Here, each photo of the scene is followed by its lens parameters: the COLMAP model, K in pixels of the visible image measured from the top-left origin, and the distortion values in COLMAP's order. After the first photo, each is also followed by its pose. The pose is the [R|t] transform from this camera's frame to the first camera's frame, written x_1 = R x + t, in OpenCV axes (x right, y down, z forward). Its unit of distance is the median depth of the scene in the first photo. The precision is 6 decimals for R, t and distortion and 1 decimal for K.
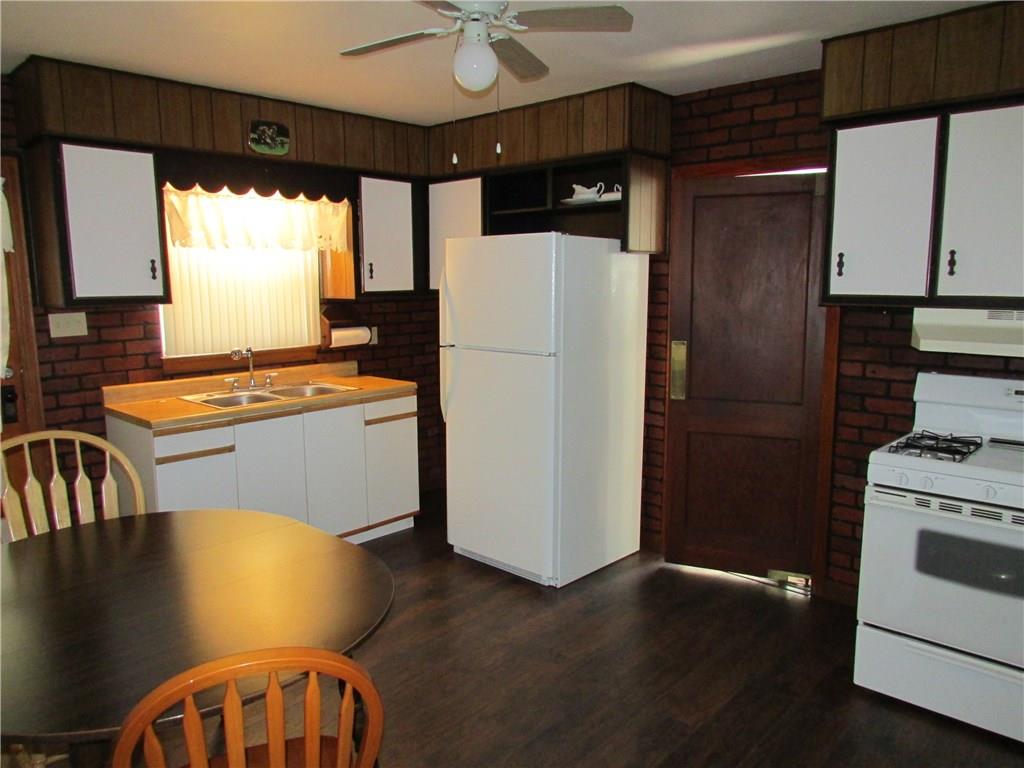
lens RADIAL K [[736.2, 0, 512.0], [0, 736.2, 384.0], [0, 0, 1]] dist [-0.025343, 0.003920]
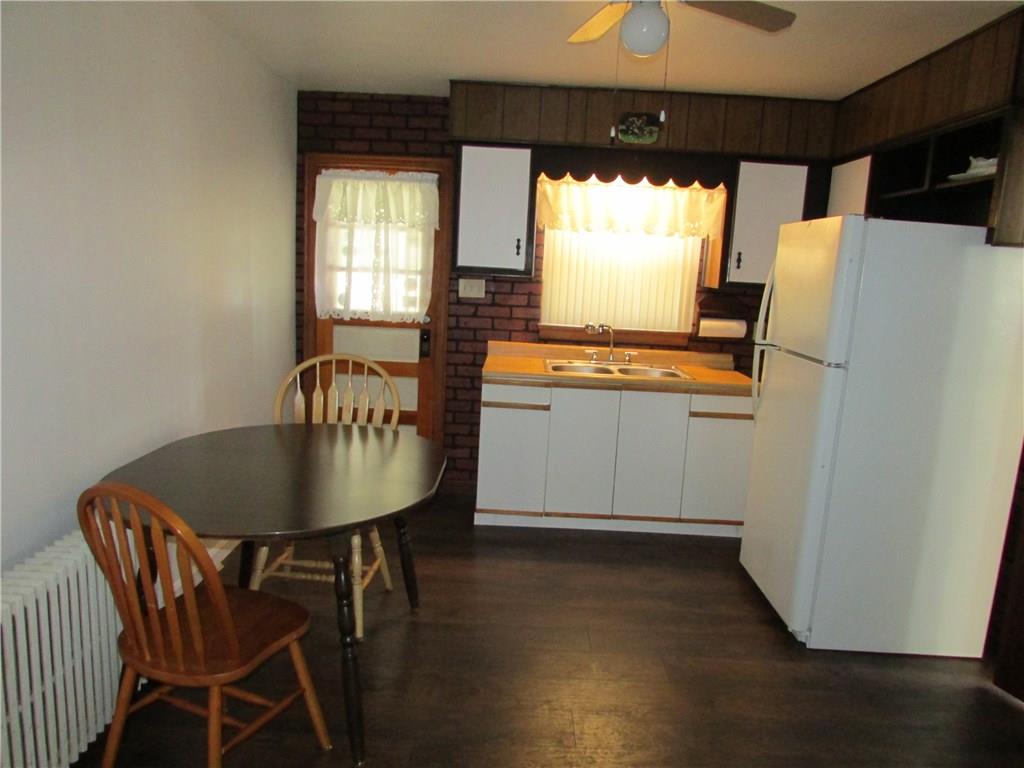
lens RADIAL K [[736.2, 0, 512.0], [0, 736.2, 384.0], [0, 0, 1]] dist [-0.025343, 0.003920]
pose [[0.672295, 0.161997, -0.722341, 0.354784], [-0.163668, 0.984143, 0.068381, -0.014697], [0.721964, 0.072252, 0.688148, 0.159875]]
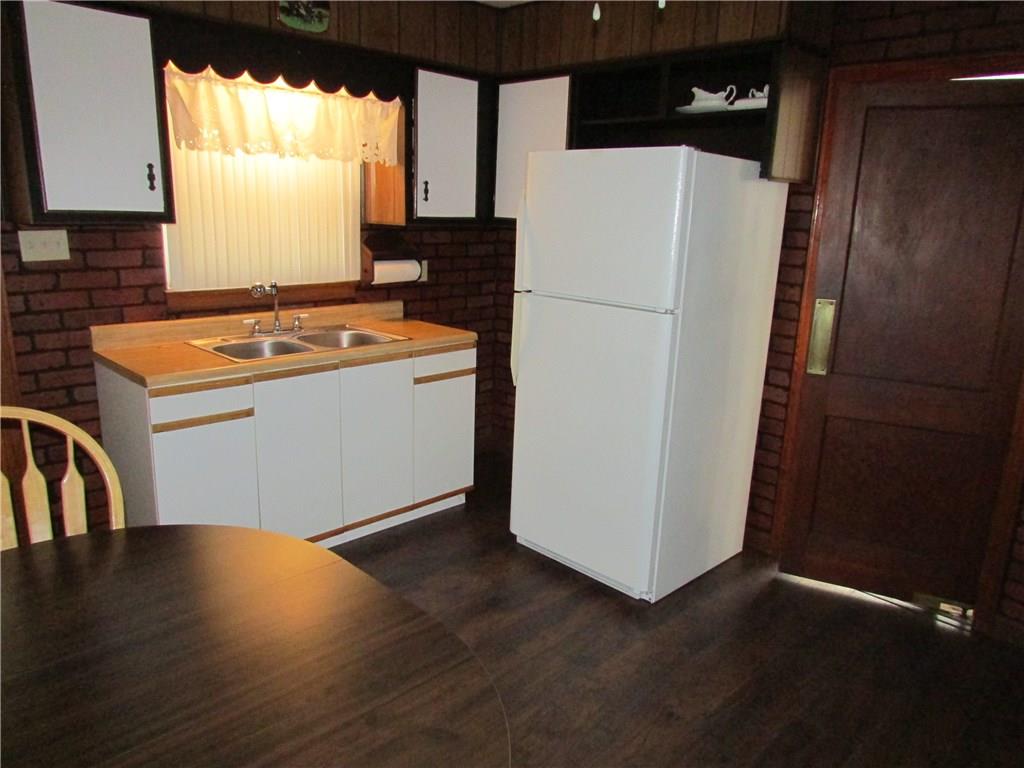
lens RADIAL K [[736.2, 0, 512.0], [0, 736.2, 384.0], [0, 0, 1]] dist [-0.025343, 0.003920]
pose [[0.998508, 0.046624, -0.028411, -0.071820], [-0.043771, 0.994619, 0.093901, -0.026173], [0.032636, -0.092517, 0.995176, 0.204086]]
